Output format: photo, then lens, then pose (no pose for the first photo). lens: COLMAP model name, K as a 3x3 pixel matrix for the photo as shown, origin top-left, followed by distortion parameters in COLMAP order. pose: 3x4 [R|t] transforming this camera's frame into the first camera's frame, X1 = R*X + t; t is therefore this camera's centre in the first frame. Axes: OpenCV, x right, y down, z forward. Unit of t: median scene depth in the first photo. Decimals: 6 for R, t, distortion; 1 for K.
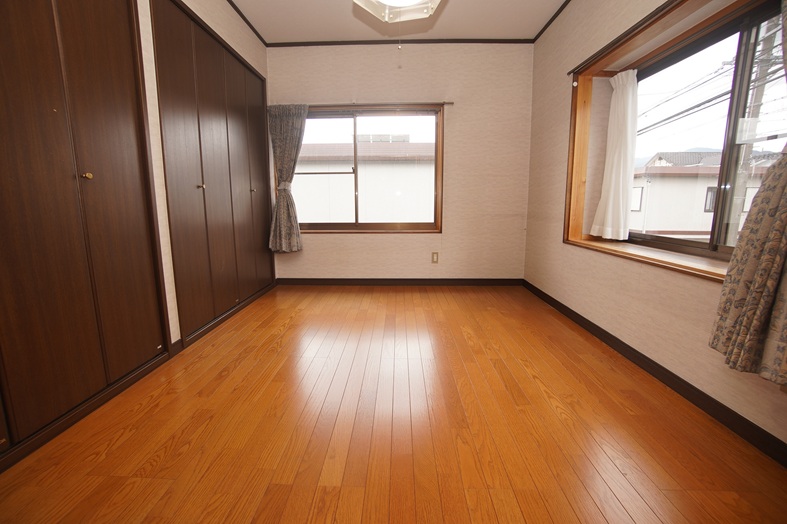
lens RADIAL K [[341.7, 0, 391.6], [0, 341.7, 260.6], [0, 0, 1]] dist [-0.023012, 0.004023]
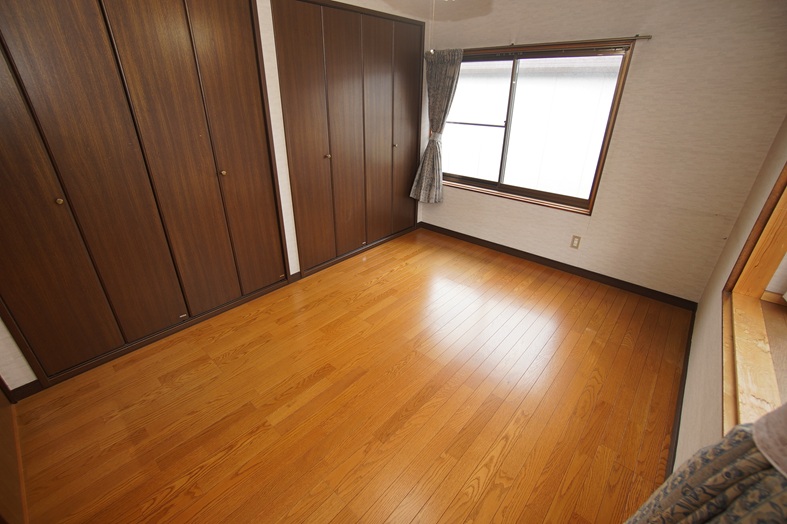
lens RADIAL K [[341.7, 0, 396.1], [0, 341.7, 260.3], [0, 0, 1]] dist [-0.023012, 0.004023]
pose [[0.771056, 0.295048, -0.564287, 0.294780], [-0.123133, 0.938534, 0.322478, -0.196915], [0.624749, -0.179166, 0.759992, 0.095832]]
